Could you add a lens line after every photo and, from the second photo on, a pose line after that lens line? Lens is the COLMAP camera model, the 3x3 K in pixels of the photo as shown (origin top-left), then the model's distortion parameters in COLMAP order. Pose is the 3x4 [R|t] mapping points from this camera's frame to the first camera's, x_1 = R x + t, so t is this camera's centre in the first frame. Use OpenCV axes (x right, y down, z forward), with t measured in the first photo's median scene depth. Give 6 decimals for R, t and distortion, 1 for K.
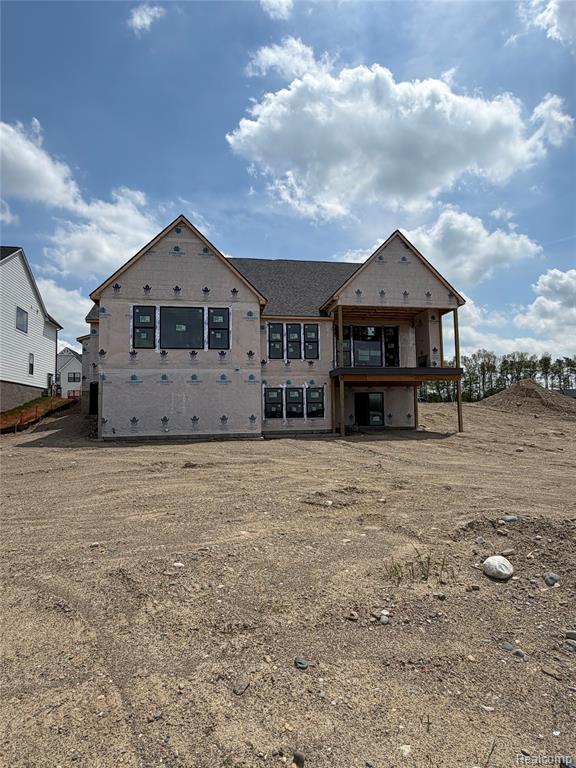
lens RADIAL K [[429.4, 0, 288.6], [0, 429.4, 383.7], [0, 0, 1]] dist [-0.003639, -0.000187]
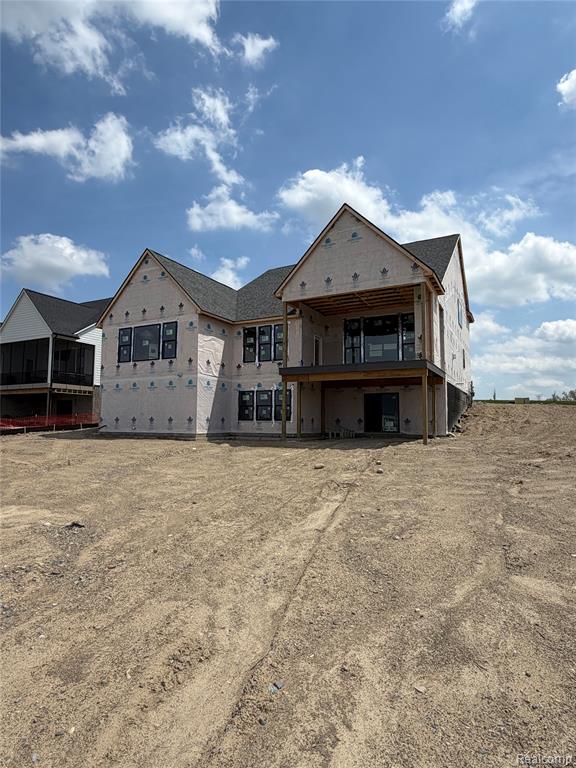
lens RADIAL K [[429.4, 0, 288.6], [0, 429.4, 383.7], [0, 0, 1]] dist [-0.003639, -0.000187]
pose [[0.793696, -0.031911, -0.607477, 0.756235], [0.028087, 0.999481, -0.015807, 0.012894], [0.607666, -0.004516, 0.794180, 0.280039]]
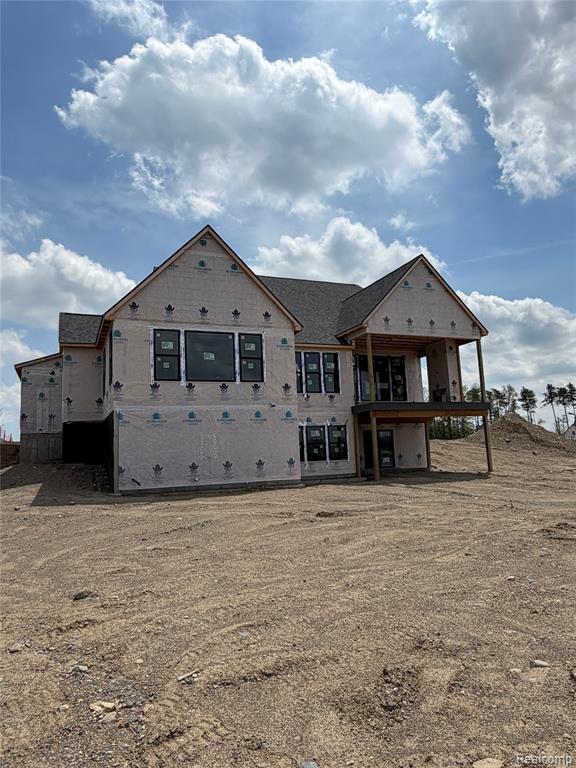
lens RADIAL K [[534.2, 0, 288.0], [0, 534.2, 384.0], [0, 0, 1]] dist [0.001983, 0.000311]
pose [[0.975857, 0.003891, 0.218376, -0.315514], [0.011096, 0.997667, -0.067360, -0.003355], [-0.218128, 0.068156, 0.973537, -0.050415]]
